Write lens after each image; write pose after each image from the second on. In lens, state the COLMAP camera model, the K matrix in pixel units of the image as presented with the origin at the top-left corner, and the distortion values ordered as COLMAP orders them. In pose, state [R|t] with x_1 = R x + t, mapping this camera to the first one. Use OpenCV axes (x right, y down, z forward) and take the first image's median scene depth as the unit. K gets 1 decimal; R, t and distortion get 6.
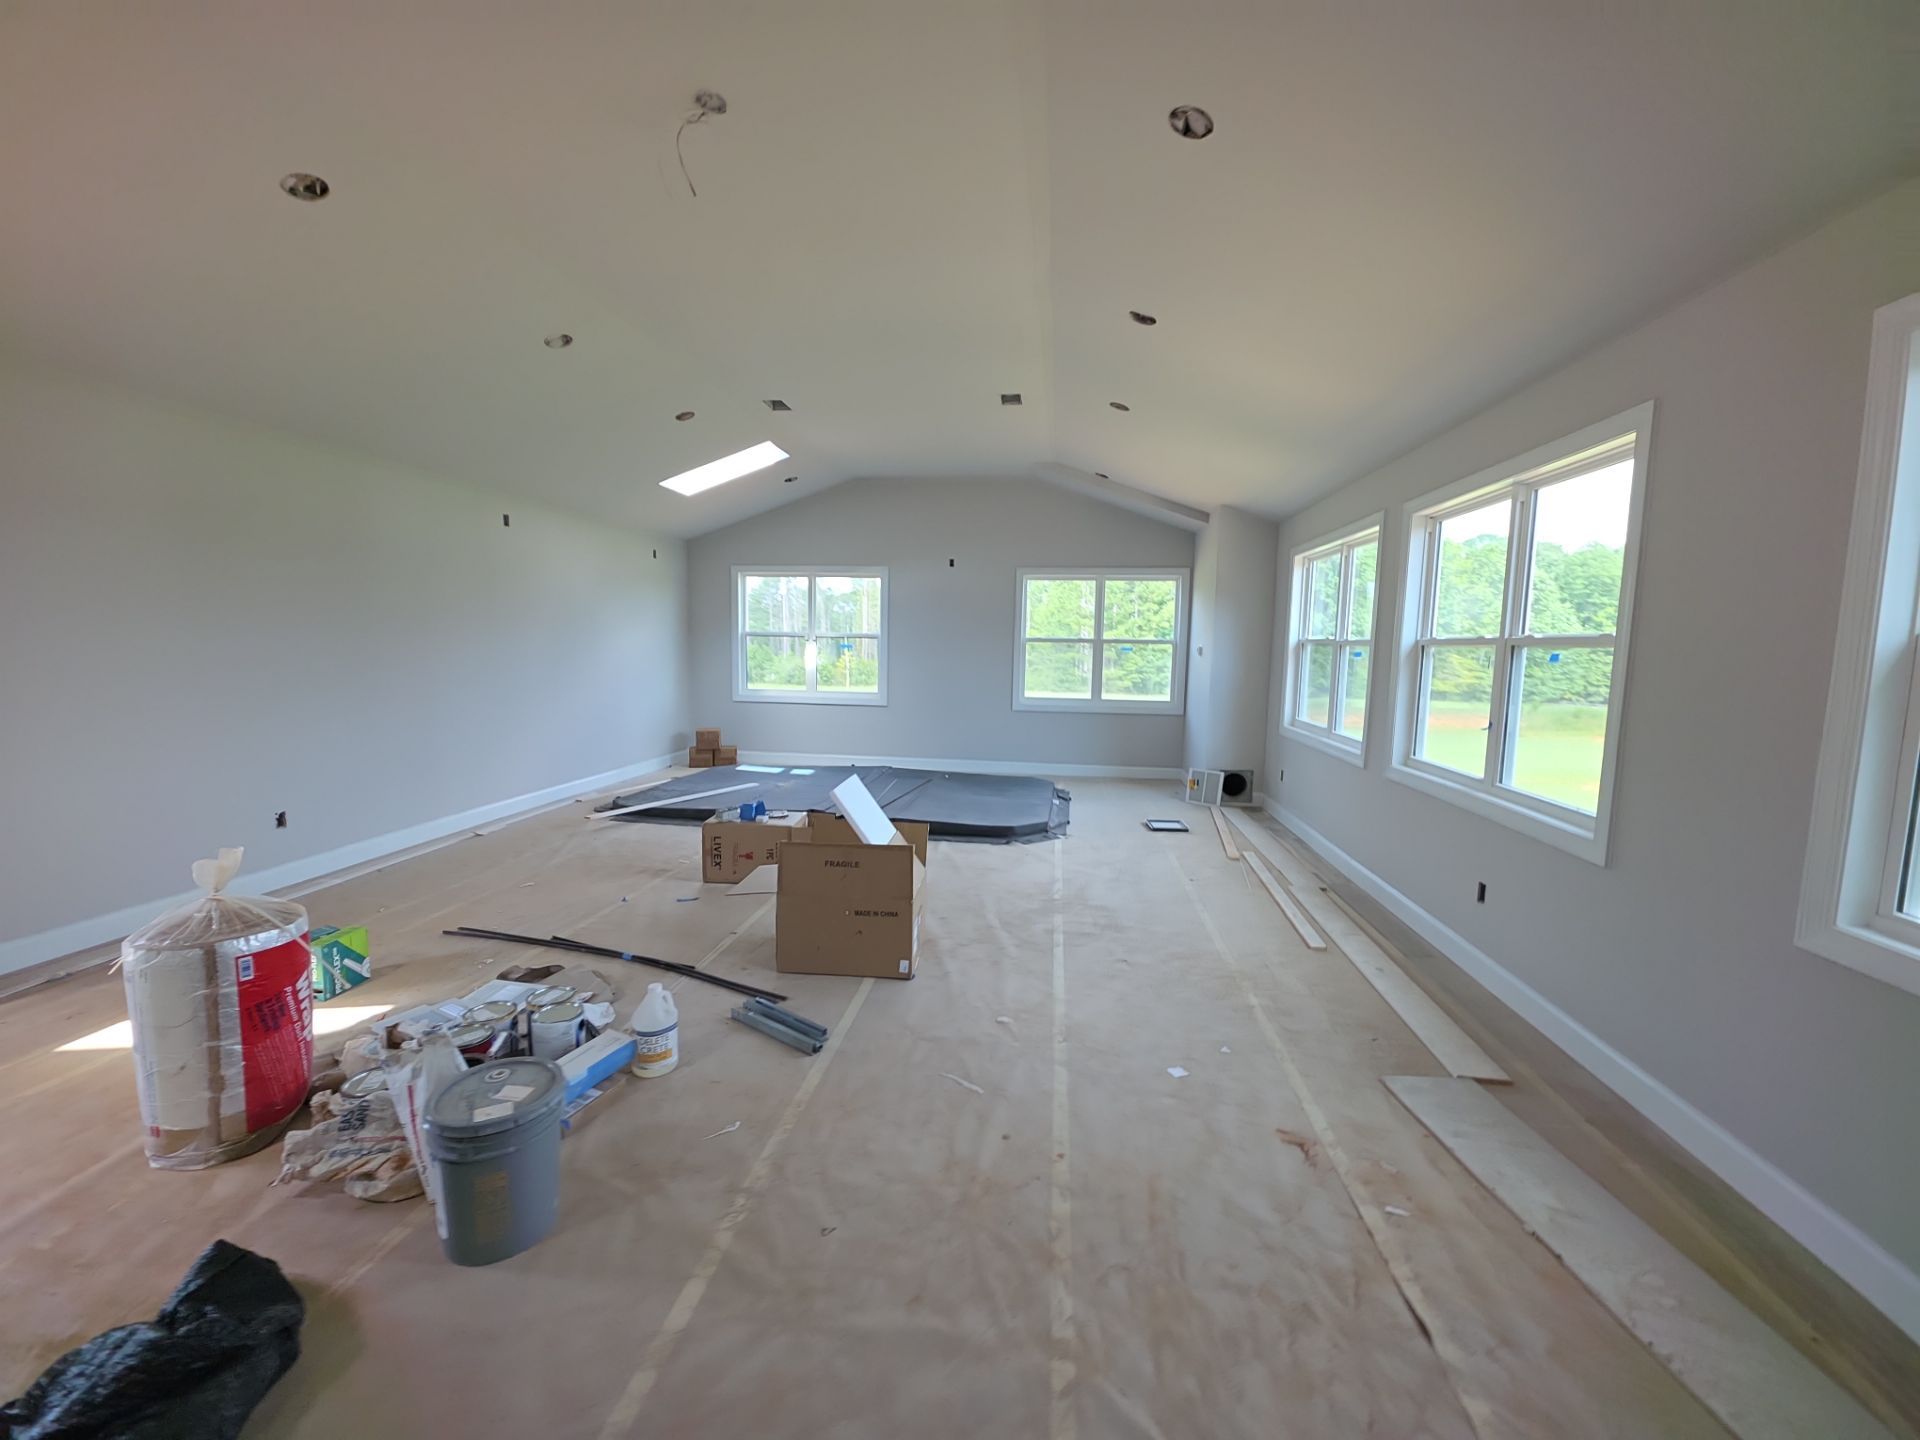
lens RADIAL K [[762.8, 0, 955.2], [0, 762.8, 718.6], [0, 0, 1]] dist [0.011776, -0.007619]
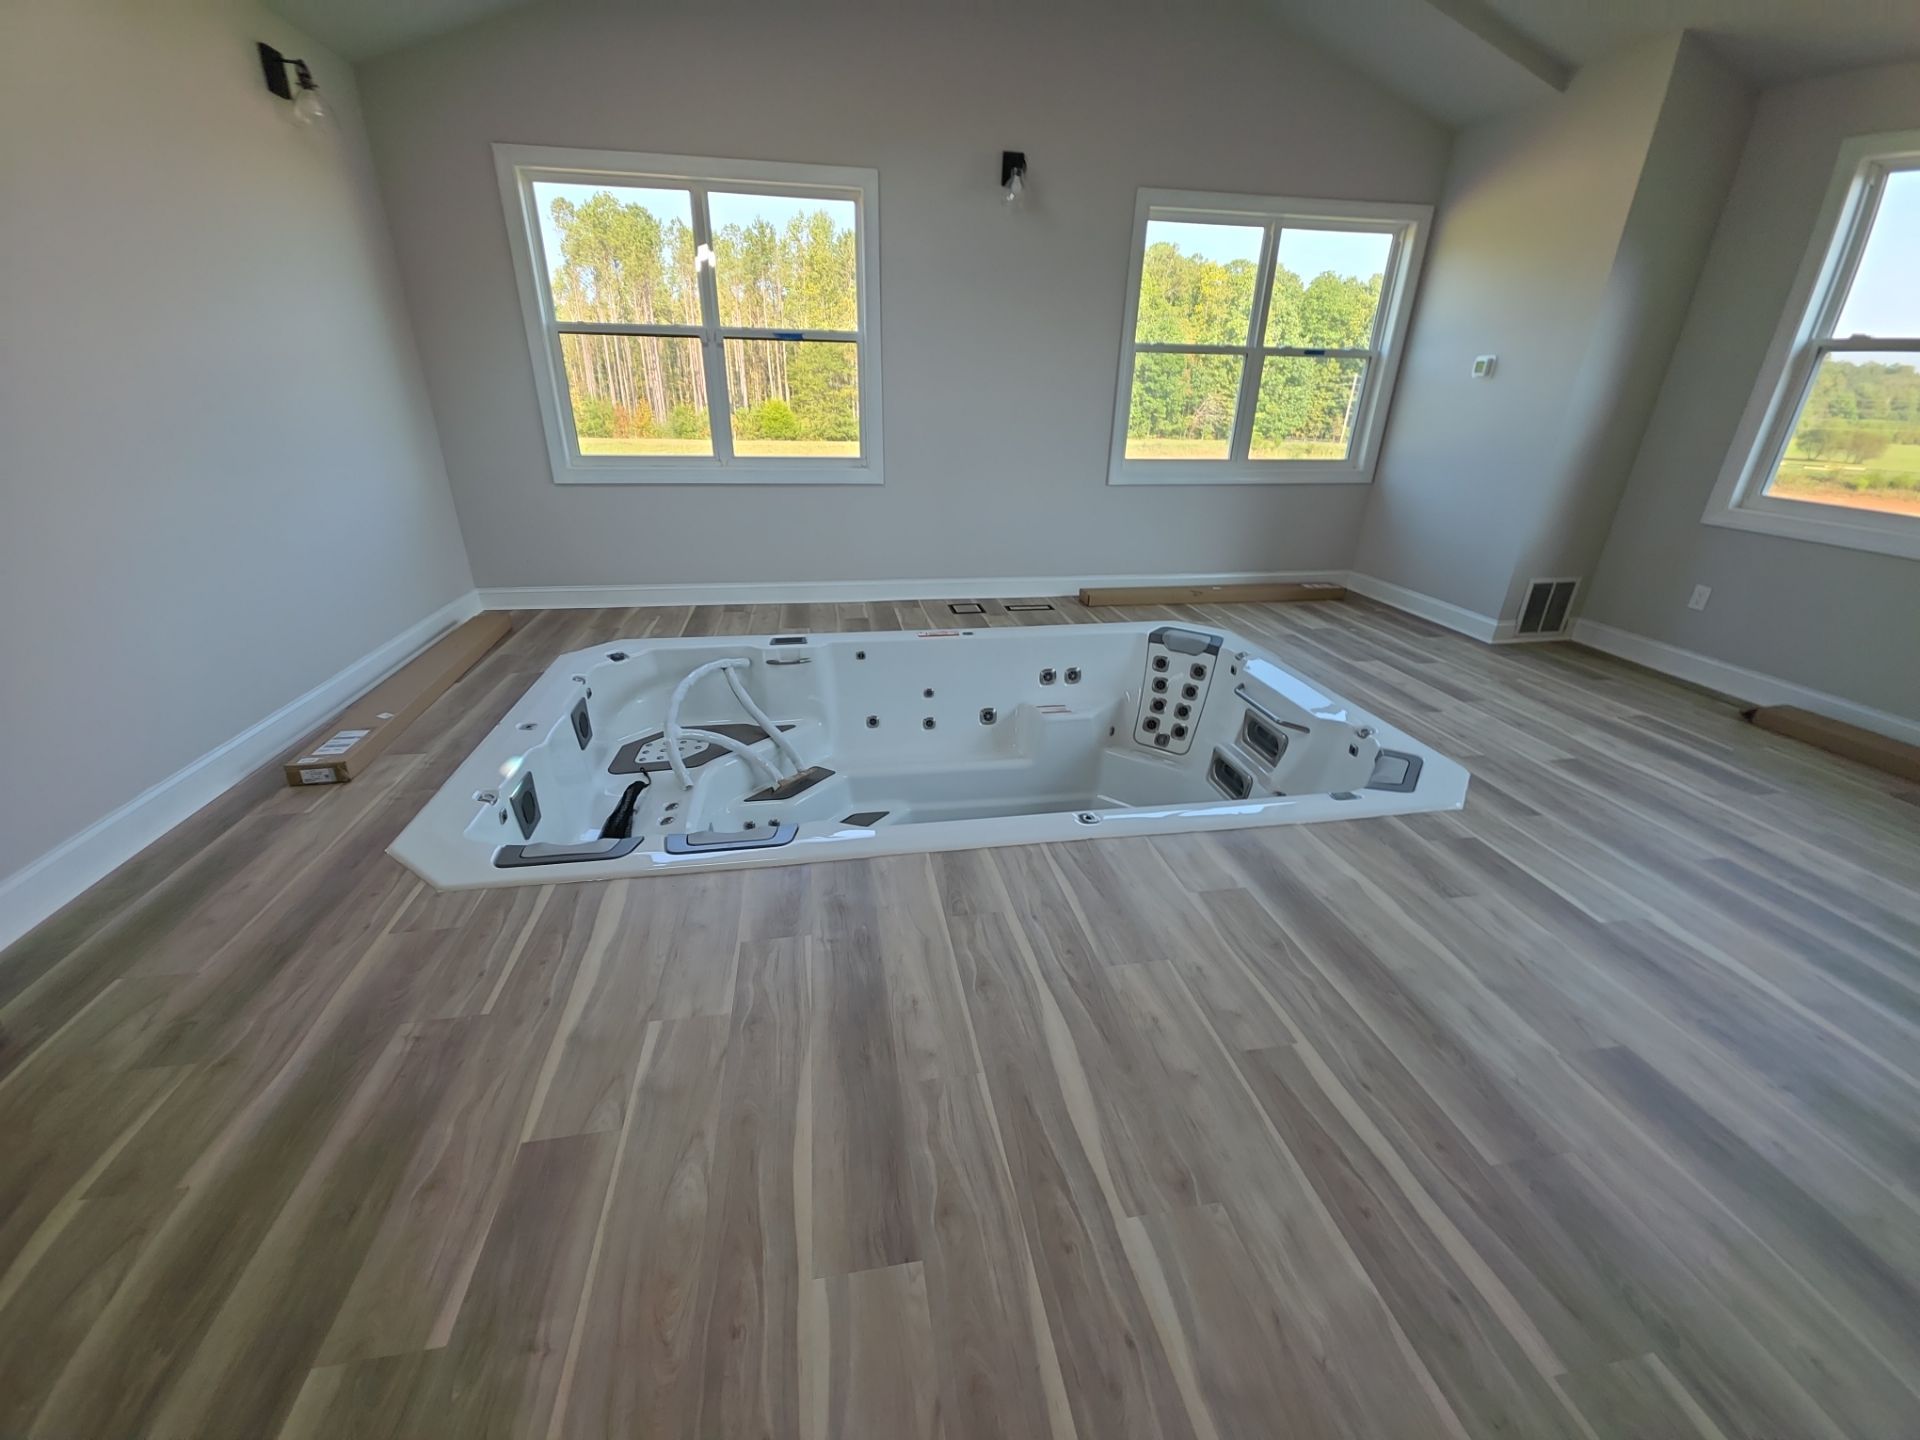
lens RADIAL K [[762.8, 0, 957.5], [0, 762.8, 721.2], [0, 0, 1]] dist [0.011776, -0.007619]
pose [[0.952148, -0.123874, 0.279410, -0.402643], [0.029279, 0.946949, 0.320048, -0.055189], [-0.304232, -0.296552, 0.905262, 0.872794]]
